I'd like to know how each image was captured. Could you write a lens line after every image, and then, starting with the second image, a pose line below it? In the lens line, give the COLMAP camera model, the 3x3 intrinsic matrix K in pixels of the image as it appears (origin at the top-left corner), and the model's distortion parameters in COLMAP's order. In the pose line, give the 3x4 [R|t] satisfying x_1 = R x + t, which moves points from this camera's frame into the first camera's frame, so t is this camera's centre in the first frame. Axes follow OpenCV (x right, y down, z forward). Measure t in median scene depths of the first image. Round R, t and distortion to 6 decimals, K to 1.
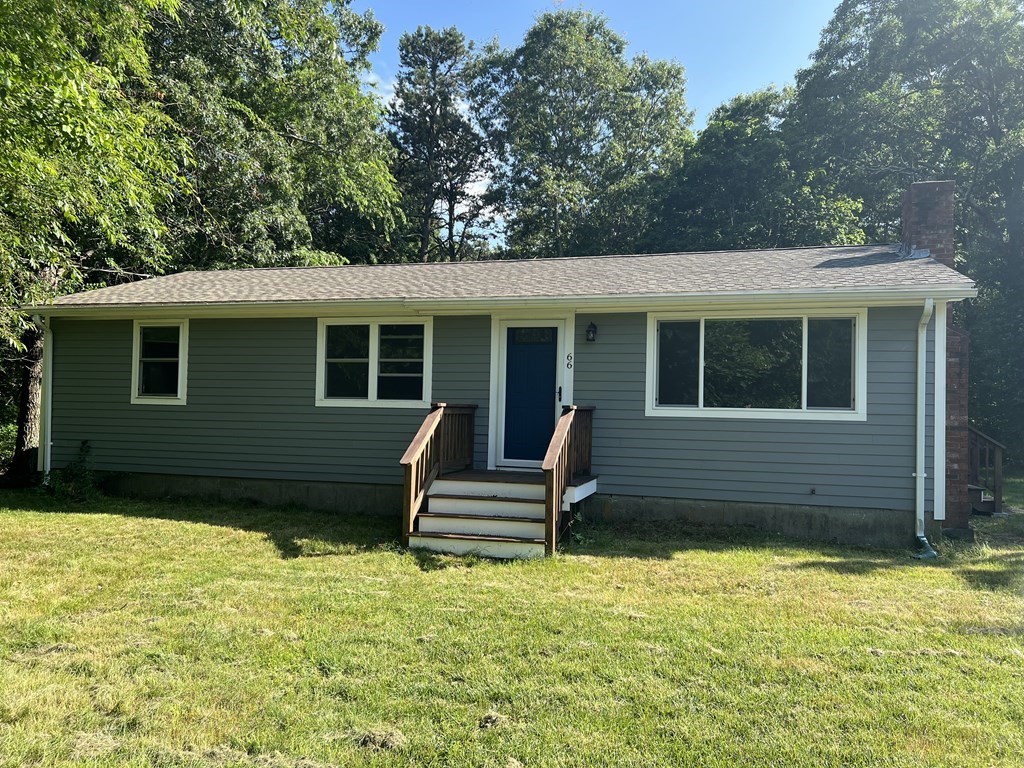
lens RADIAL K [[769.3, 0, 511.0], [0, 769.3, 381.5], [0, 0, 1]] dist [0.034044, -0.019792]
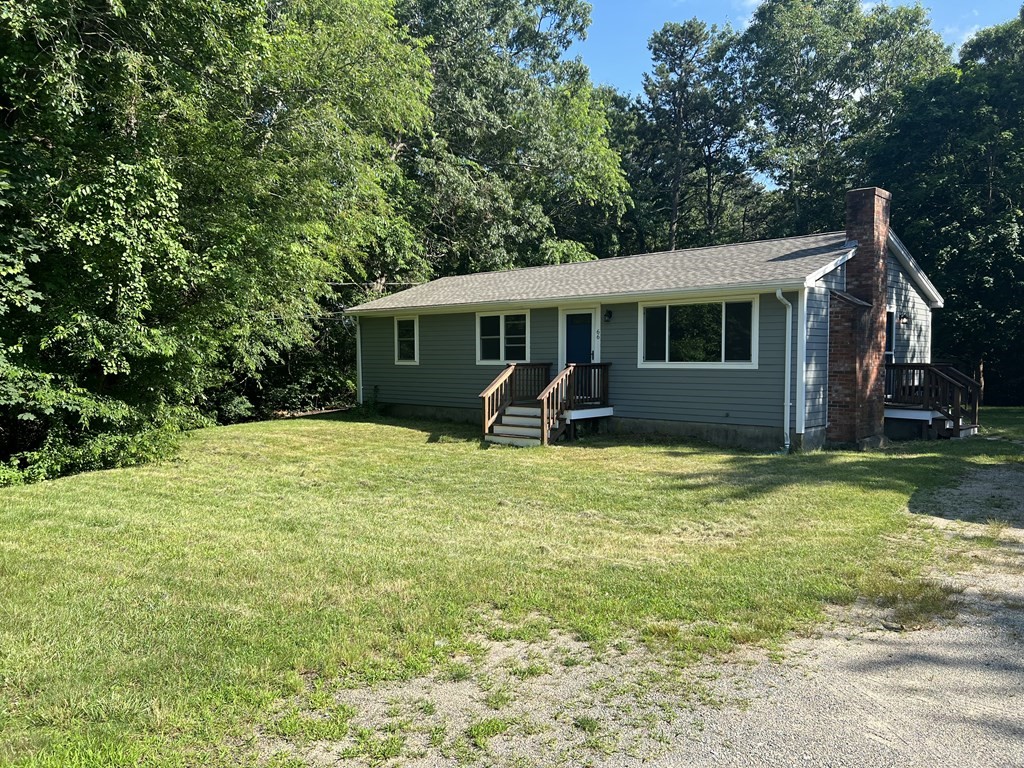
lens RADIAL K [[769.3, 0, 511.7], [0, 769.3, 386.6], [0, 0, 1]] dist [0.034044, -0.019792]
pose [[0.889433, -0.006129, -0.457025, 0.669062], [0.040887, 0.996968, 0.066201, -0.032731], [0.455233, -0.077568, 0.886987, -0.533032]]
